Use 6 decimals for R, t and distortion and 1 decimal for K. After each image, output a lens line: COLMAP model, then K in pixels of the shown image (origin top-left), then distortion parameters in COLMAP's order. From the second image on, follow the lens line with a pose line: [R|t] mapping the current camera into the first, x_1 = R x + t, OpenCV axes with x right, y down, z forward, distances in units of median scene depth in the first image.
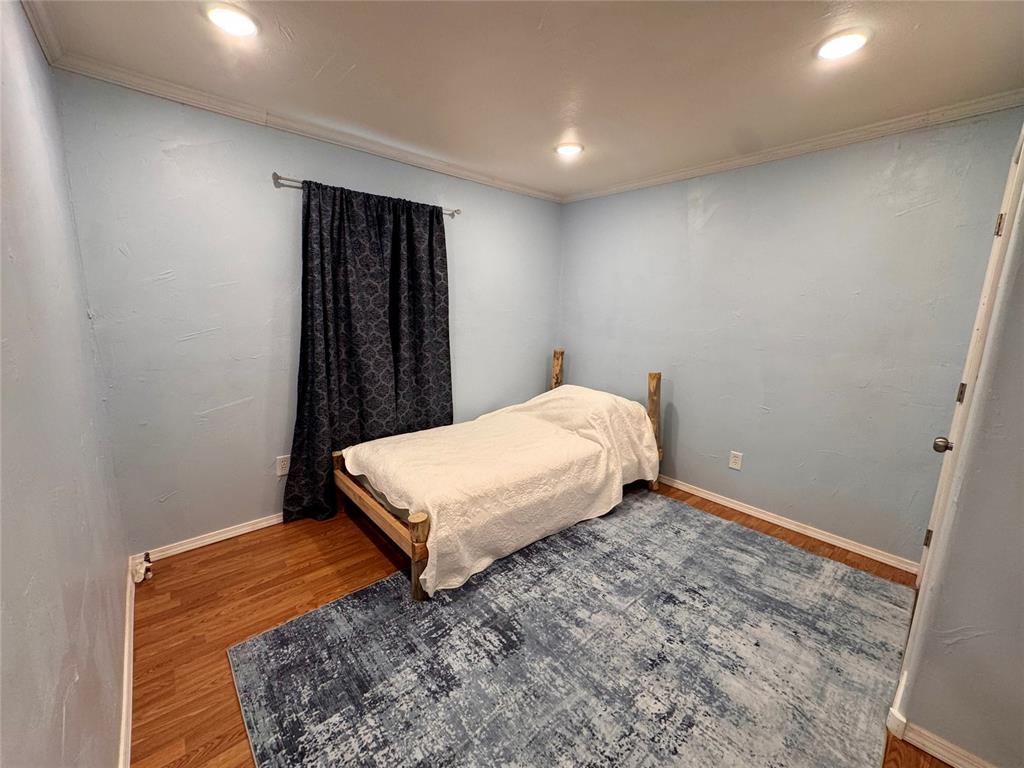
lens RADIAL K [[409.7, 0, 511.4], [0, 409.7, 383.2], [0, 0, 1]] dist [0.000951, 0.000066]
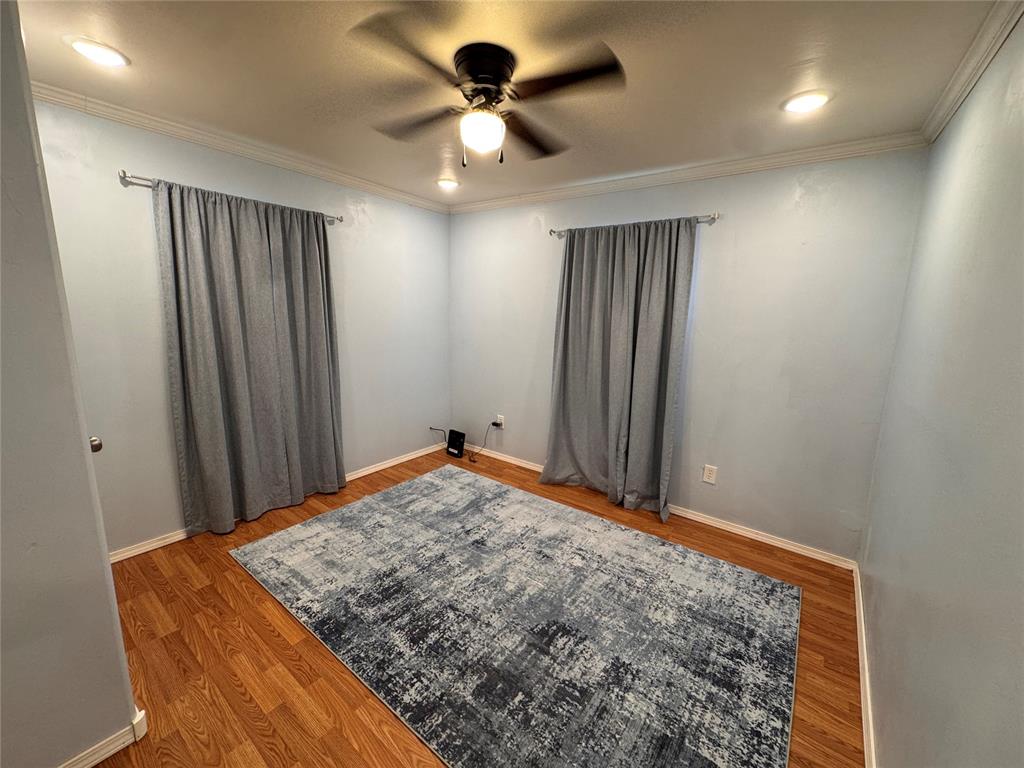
lens RADIAL K [[409.7, 0, 511.4], [0, 409.7, 383.2], [0, 0, 1]] dist [0.000951, 0.000066]
pose [[-0.186350, -0.198108, 0.962303, -0.947514], [0.146055, 0.962991, 0.226533, -0.291557], [-0.971567, 0.182763, -0.150518, 1.214336]]
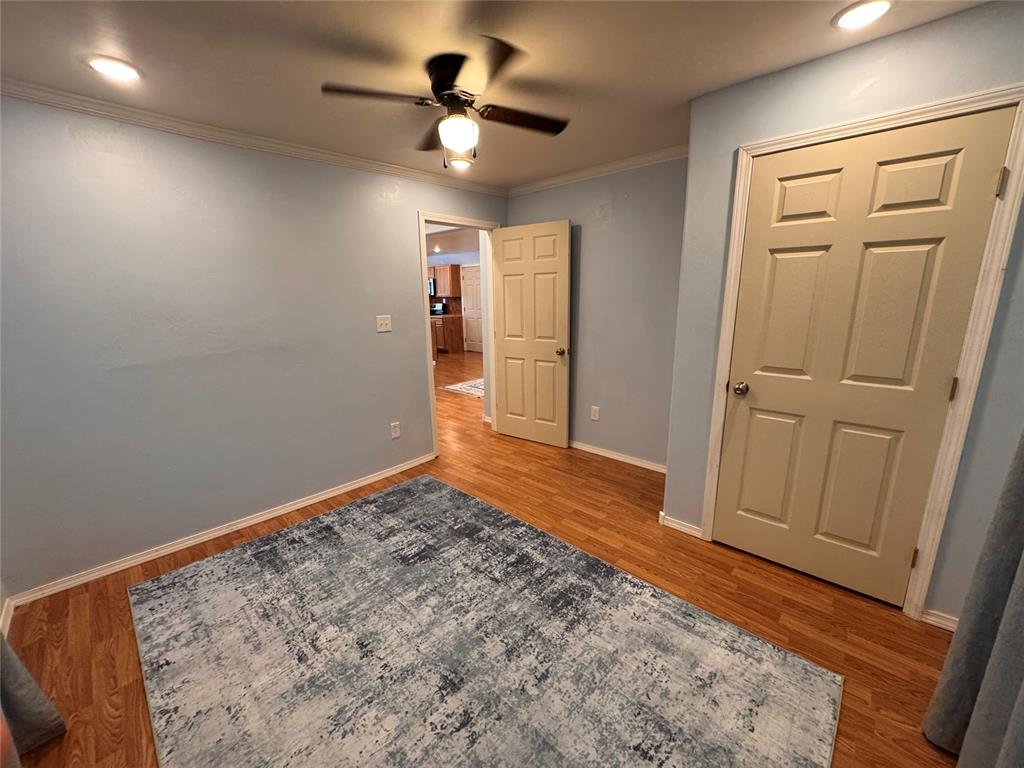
lens RADIAL K [[408.2, 0, 511.1], [0, 408.2, 385.0], [0, 0, 1]] dist [-0.002213, 0.000784]
pose [[0.076662, 0.195883, -0.977626, 1.256932], [-0.159761, 0.970256, 0.181879, -0.223036], [0.984174, 0.142243, 0.105677, 1.149397]]
